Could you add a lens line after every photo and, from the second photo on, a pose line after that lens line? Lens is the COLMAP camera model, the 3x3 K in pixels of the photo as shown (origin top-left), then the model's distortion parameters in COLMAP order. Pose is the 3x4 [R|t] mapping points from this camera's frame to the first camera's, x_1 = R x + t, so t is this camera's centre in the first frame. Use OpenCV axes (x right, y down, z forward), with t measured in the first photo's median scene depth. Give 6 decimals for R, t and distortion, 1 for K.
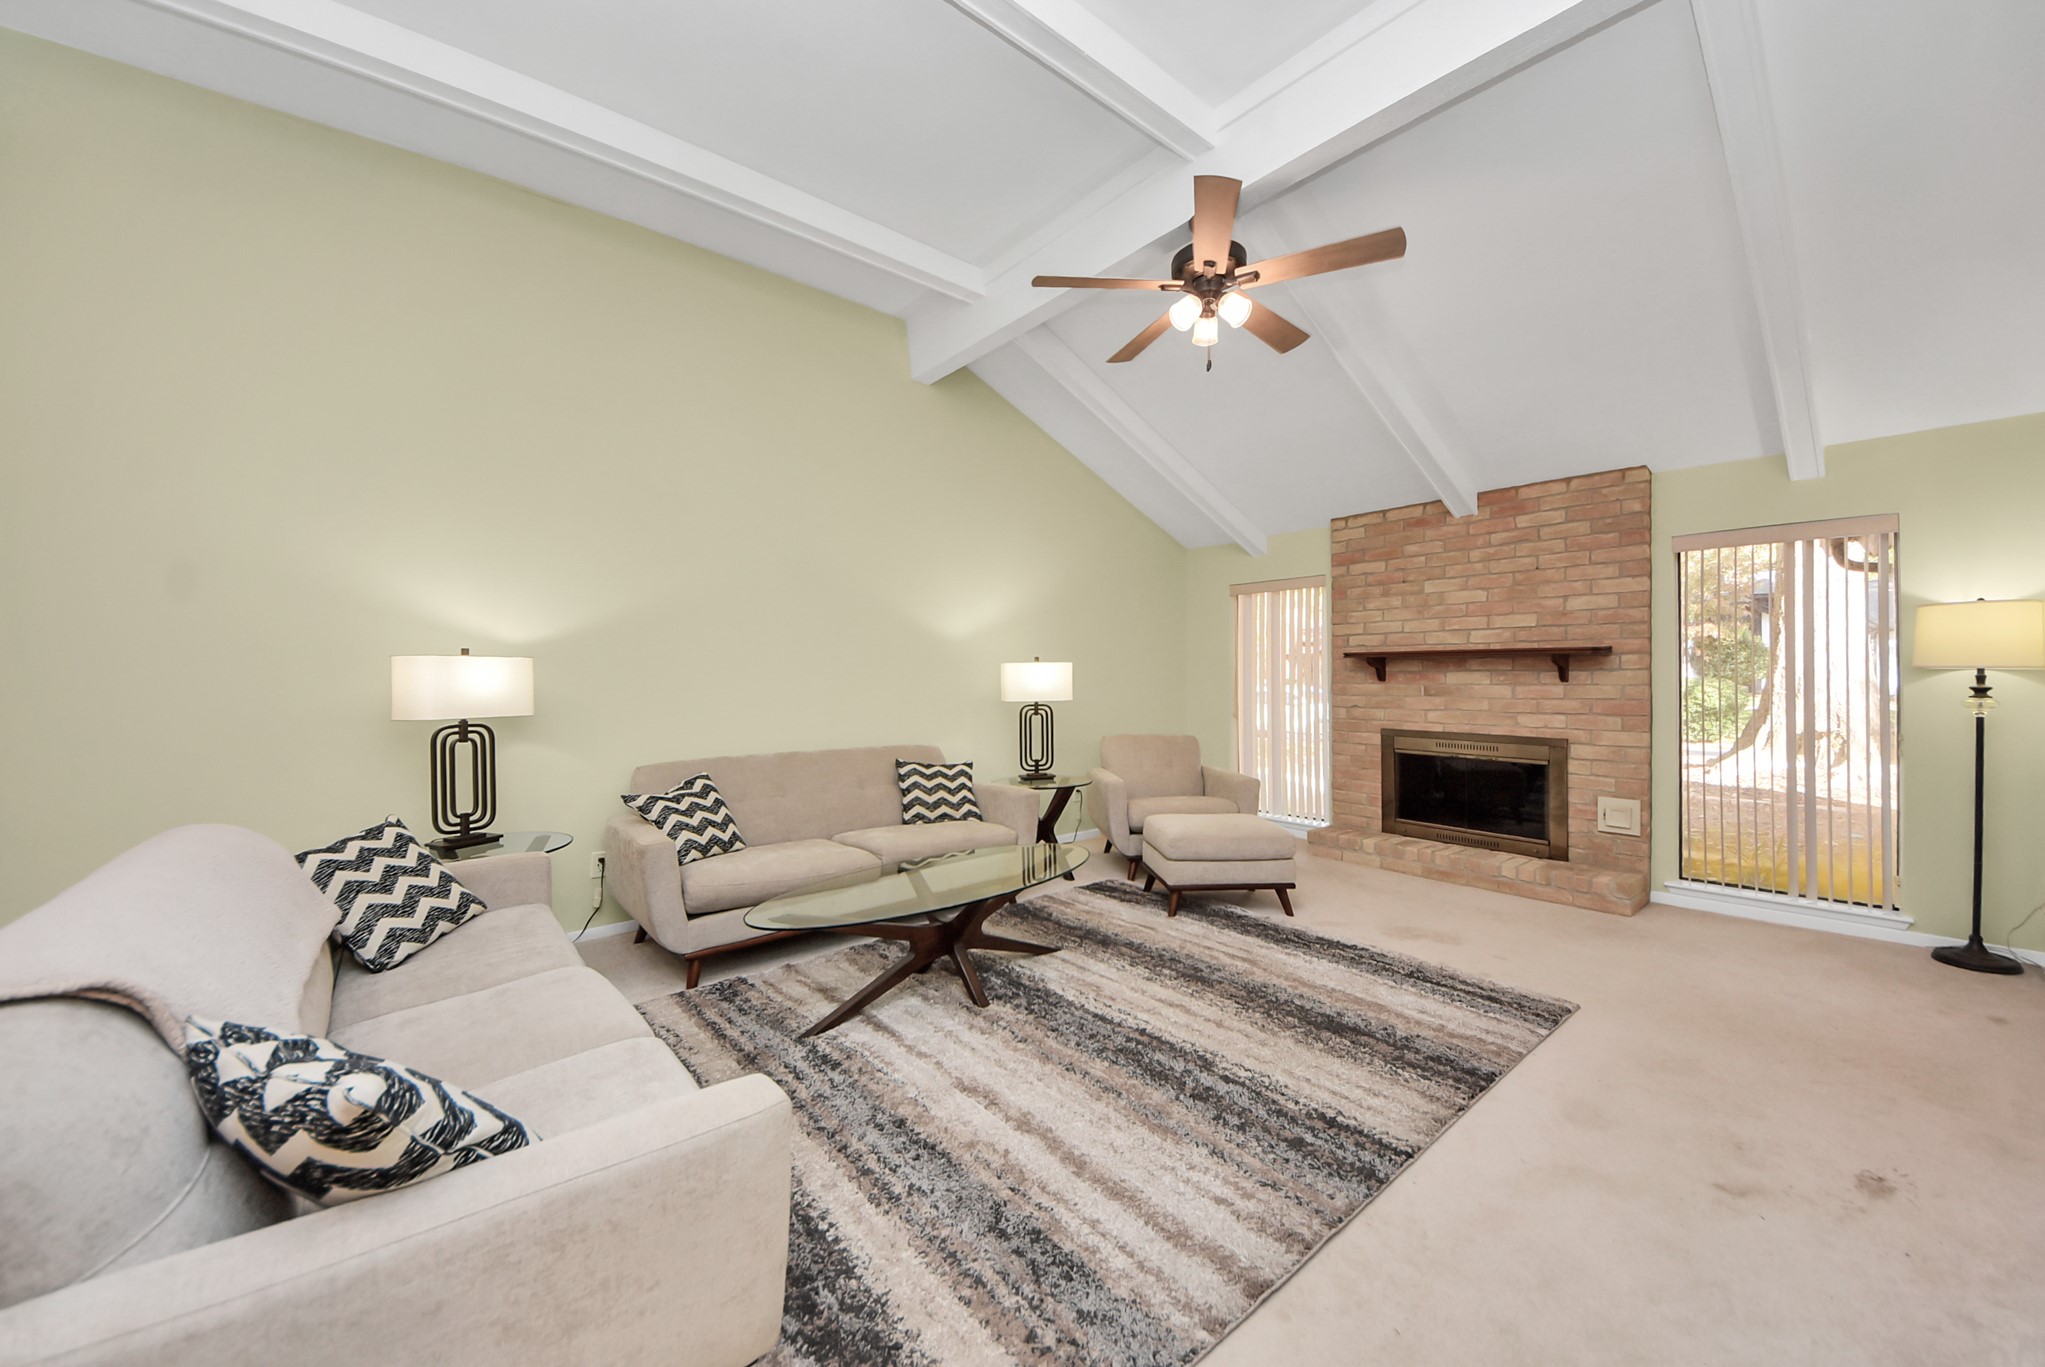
lens RADIAL K [[750.4, 0, 1061.9], [0, 750.4, 684.3], [0, 0, 1]] dist [0.009970, -0.013162]
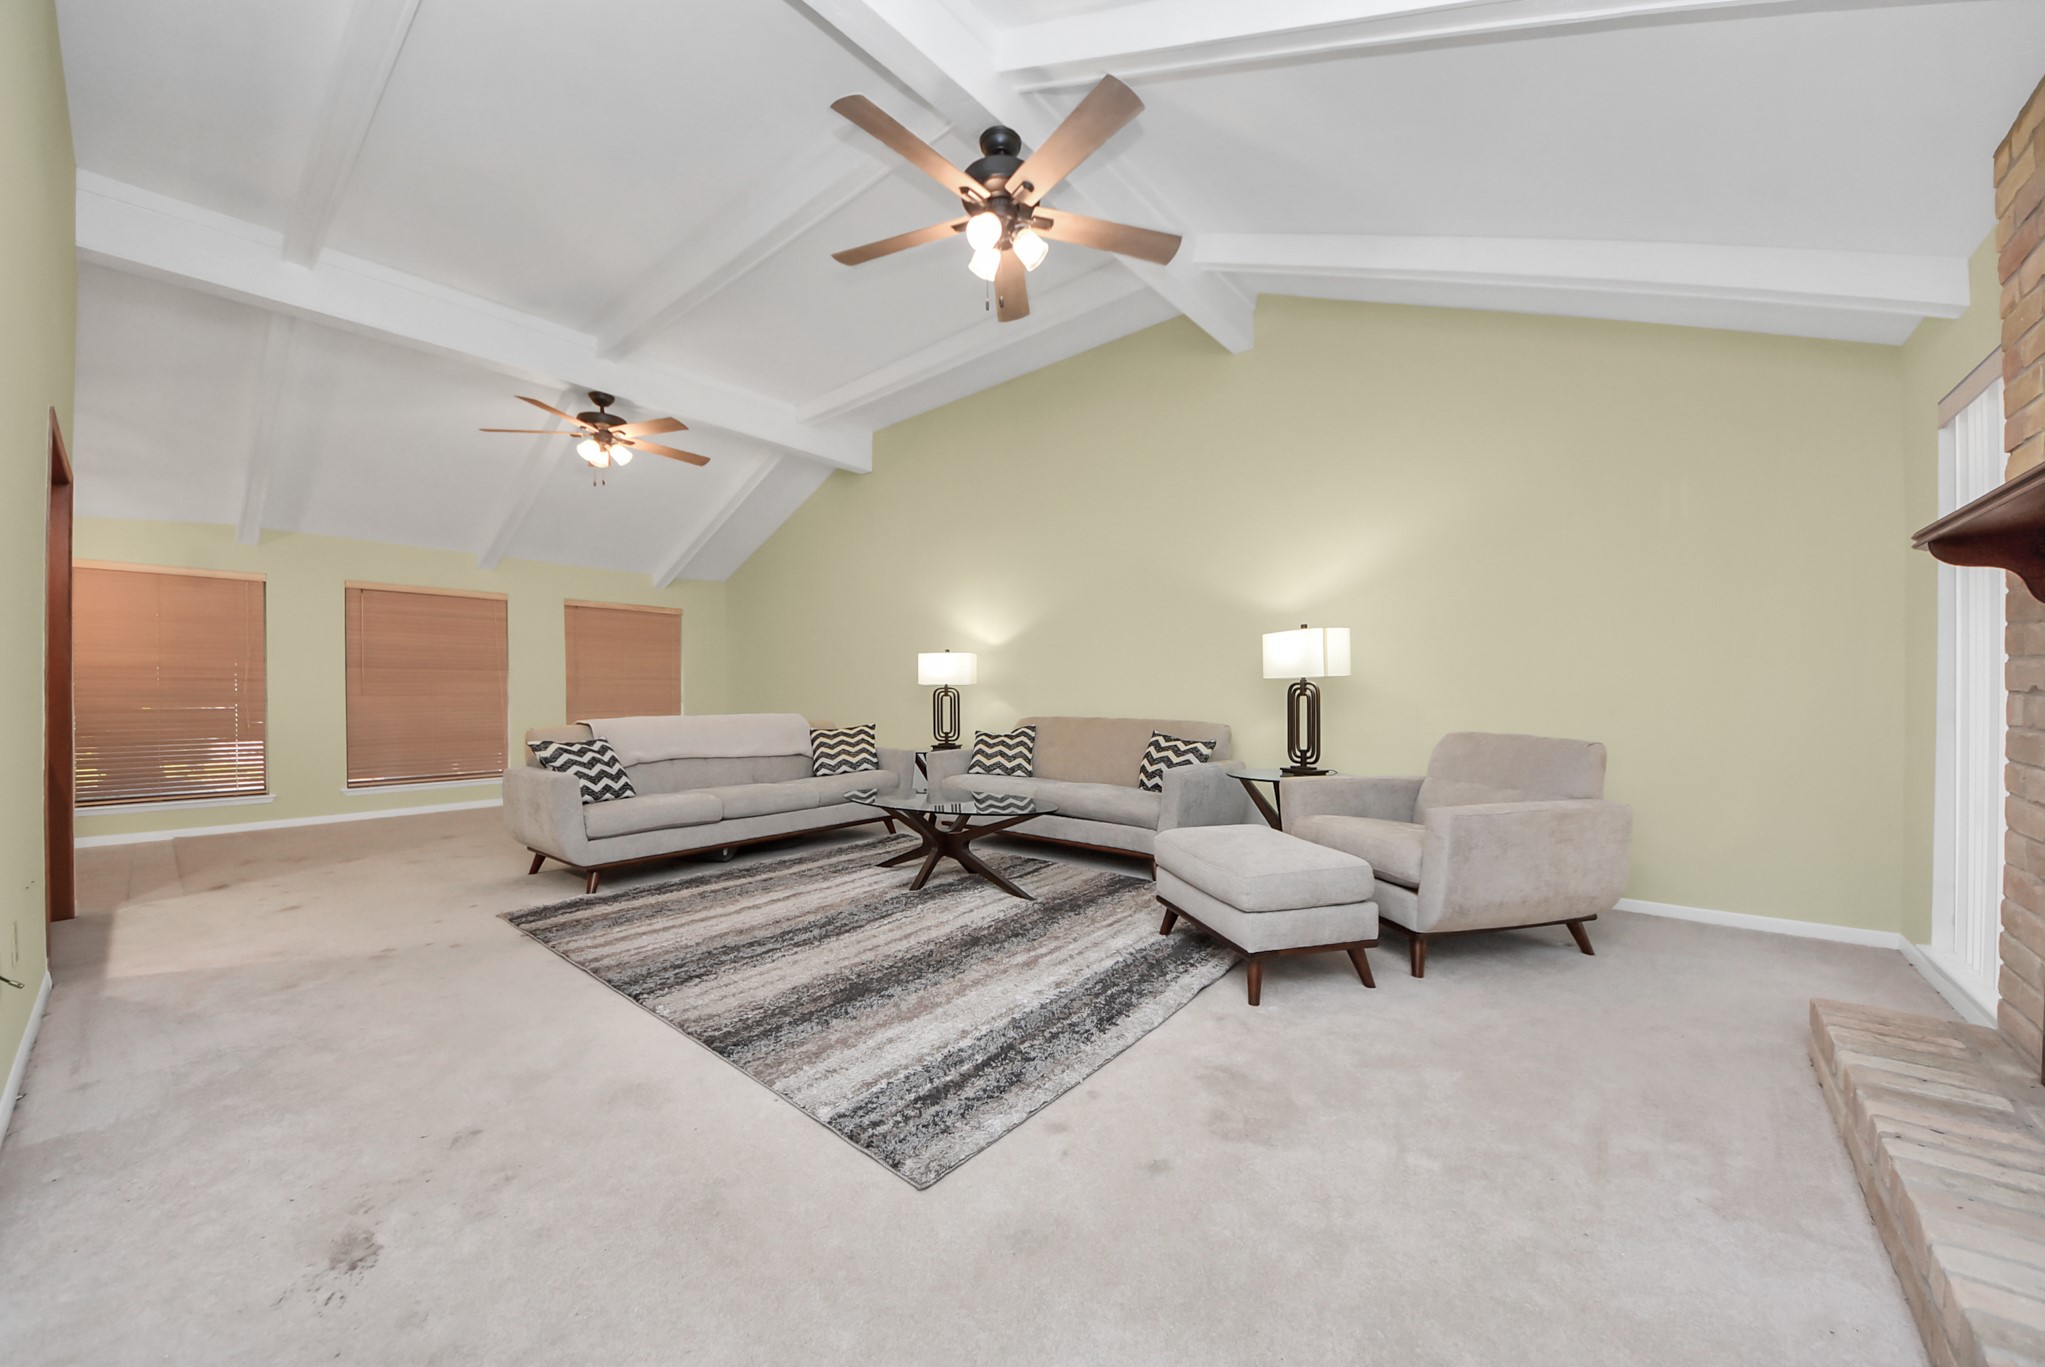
lens RADIAL K [[725.9, 0, 1024.8], [0, 725.9, 693.9], [0, 0, 1]] dist [-0.000094, -0.008486]
pose [[0.166161, 0.010312, -0.986045, 0.799118], [-0.004795, 0.999942, 0.009649, 0.037569], [0.986087, 0.003125, 0.166201, 0.641777]]
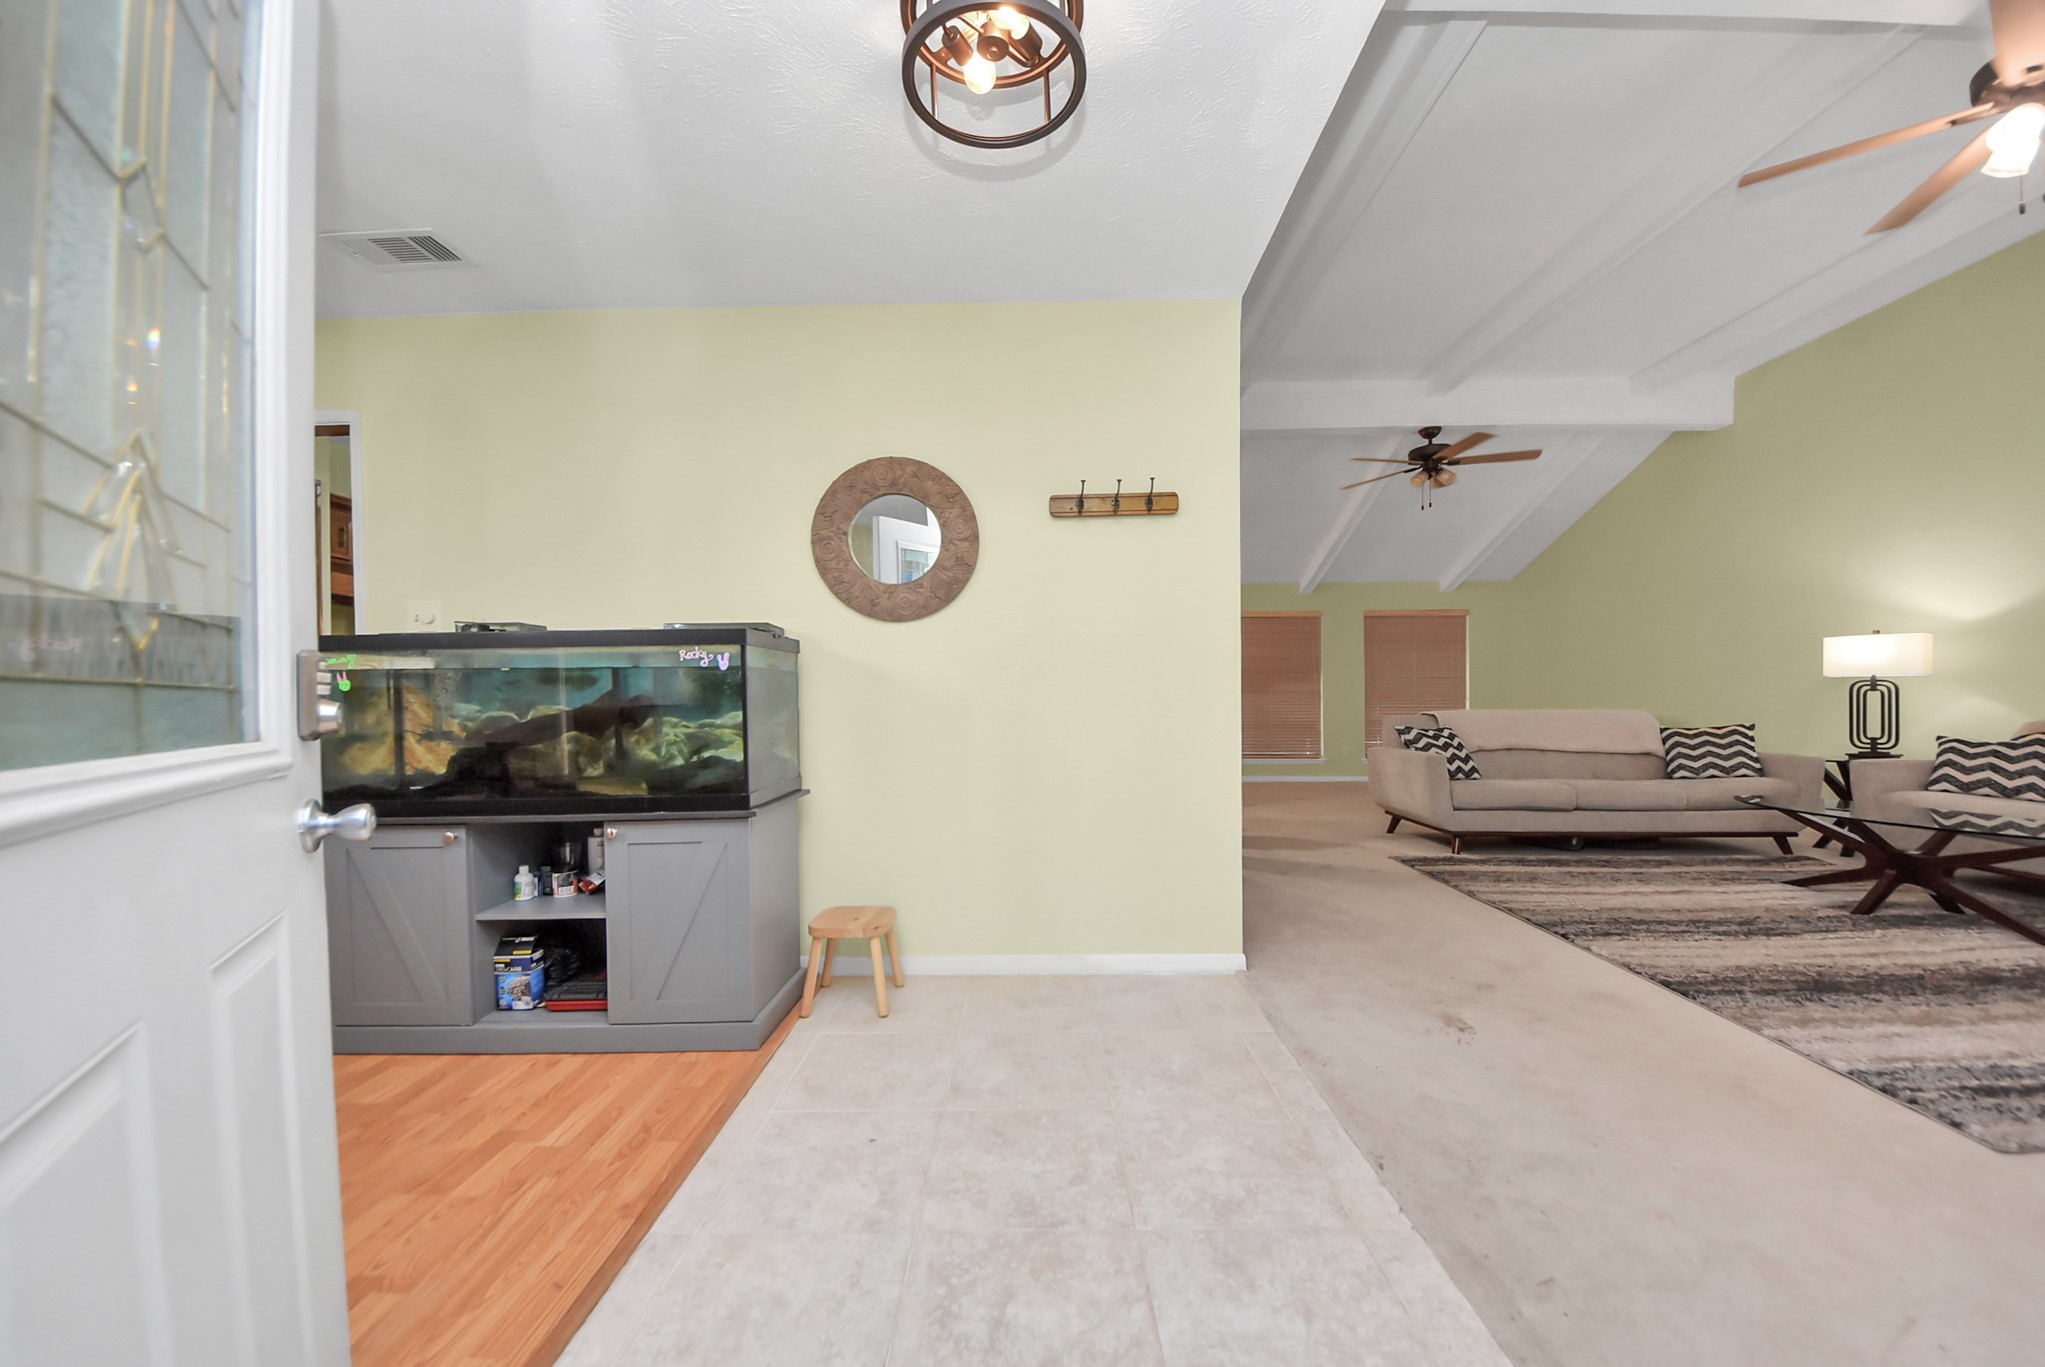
lens RADIAL K [[725.9, 0, 1024.8], [0, 725.9, 693.9], [0, 0, 1]] dist [-0.000094, -0.008486]
pose [[-0.683129, 0.007806, -0.730256, 1.030211], [0.003283, 0.999966, 0.007618, 0.047456], [0.730291, 0.002807, -0.683131, 0.532413]]
